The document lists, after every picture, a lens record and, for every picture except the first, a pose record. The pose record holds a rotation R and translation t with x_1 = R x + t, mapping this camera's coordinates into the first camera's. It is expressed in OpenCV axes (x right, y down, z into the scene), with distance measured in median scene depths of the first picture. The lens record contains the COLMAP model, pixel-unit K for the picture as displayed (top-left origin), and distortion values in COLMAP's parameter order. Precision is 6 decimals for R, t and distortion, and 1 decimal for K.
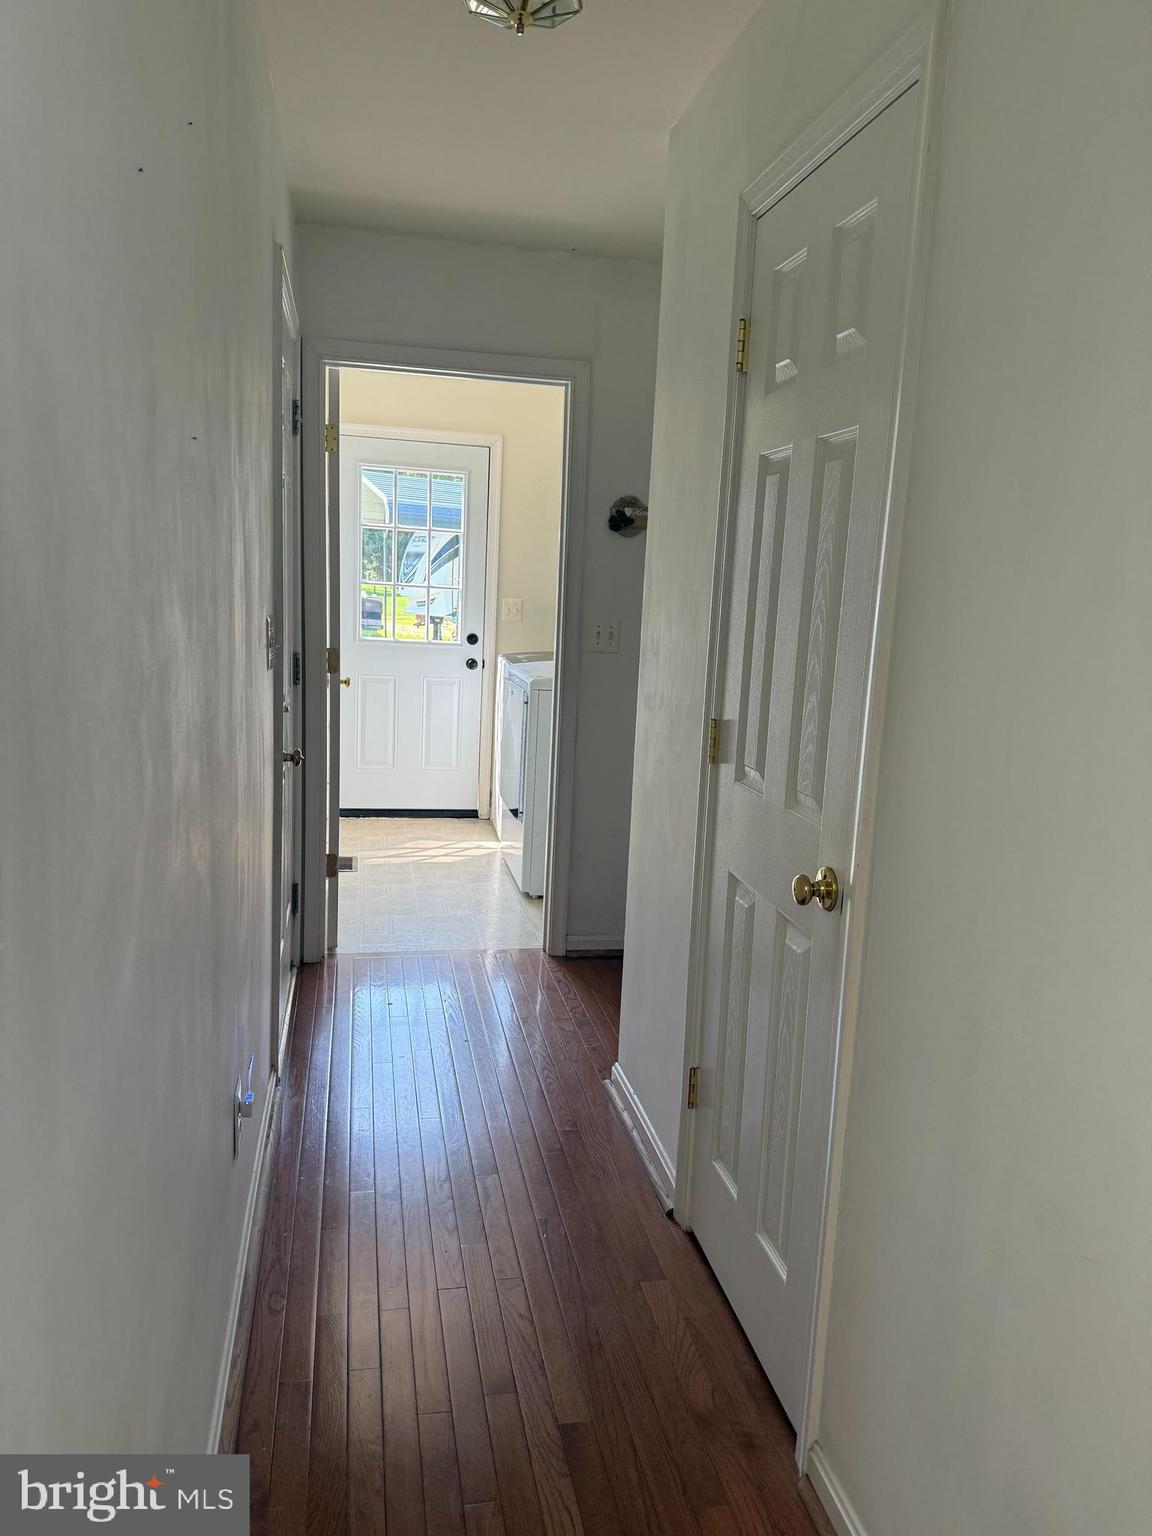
lens RADIAL K [[1163.6, 0, 573.0], [0, 1163.6, 810.4], [0, 0, 1]] dist [0.171789, 0.000202]
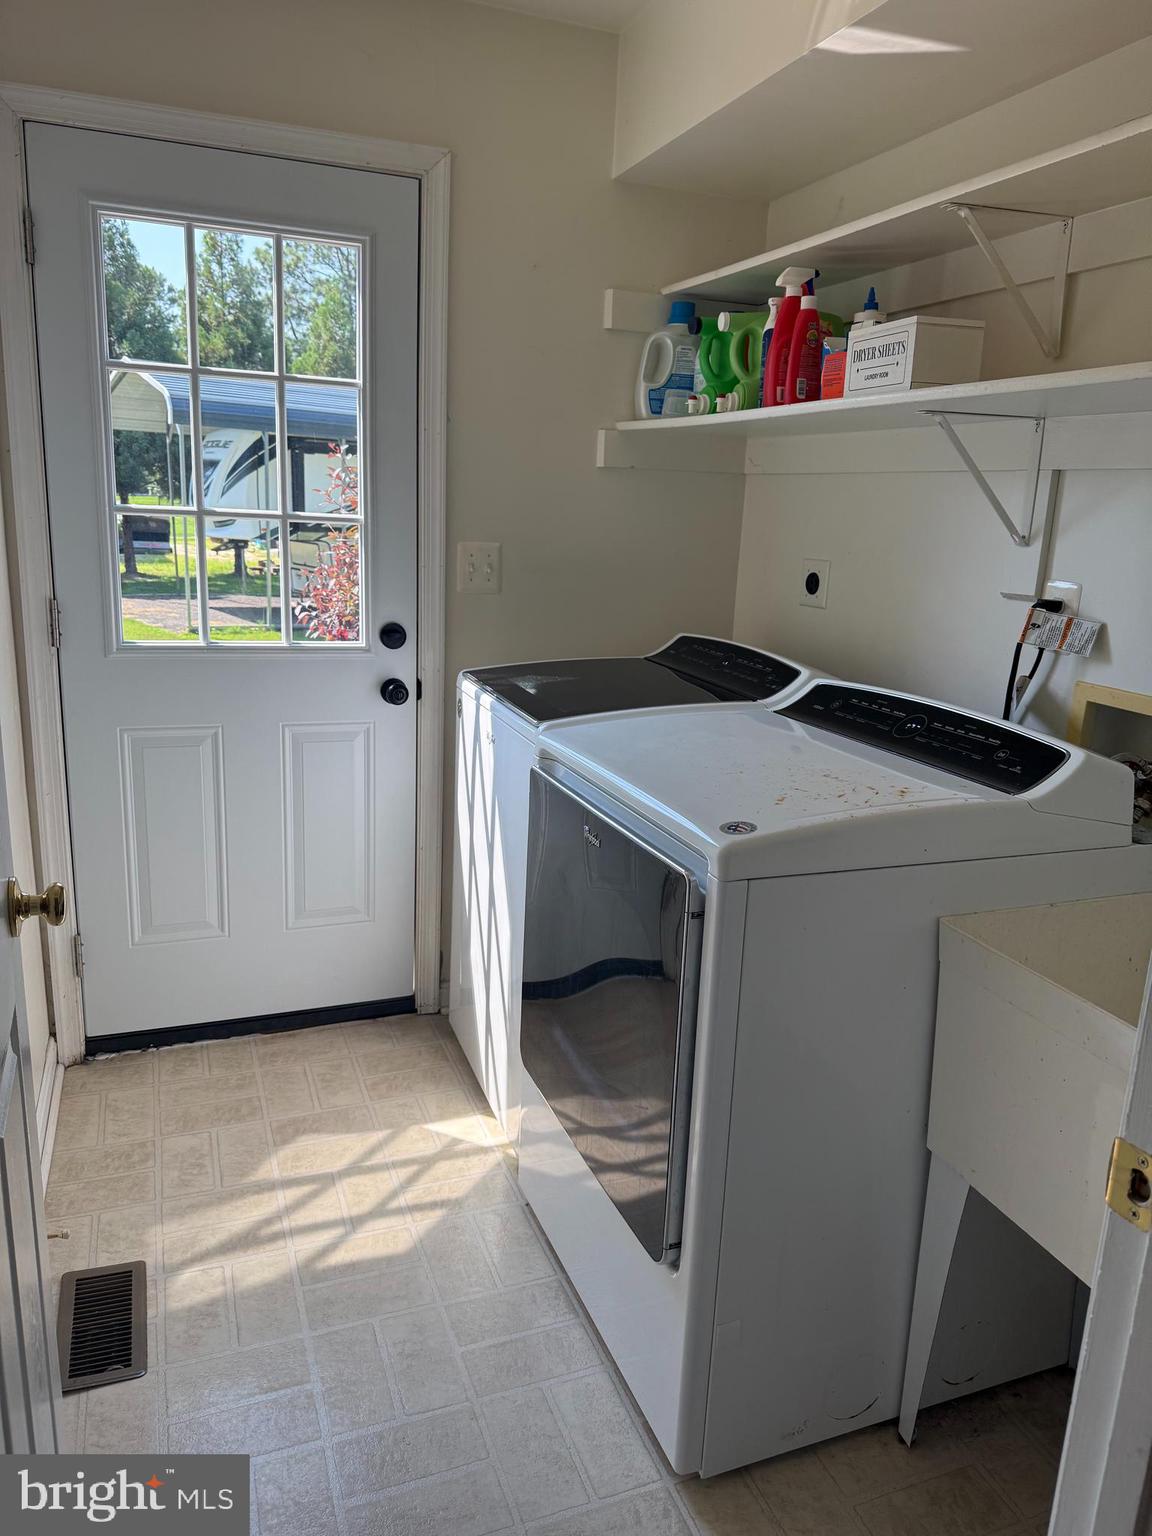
lens RADIAL K [[1073.7, 0, 532.3], [0, 1073.7, 756.2], [0, 0, 1]] dist [0.077646, -0.096548]
pose [[0.987359, -0.051775, 0.149805, -0.097223], [0.044563, 0.997699, 0.051104, -0.119381], [-0.152106, -0.043782, 0.987394, 0.589928]]
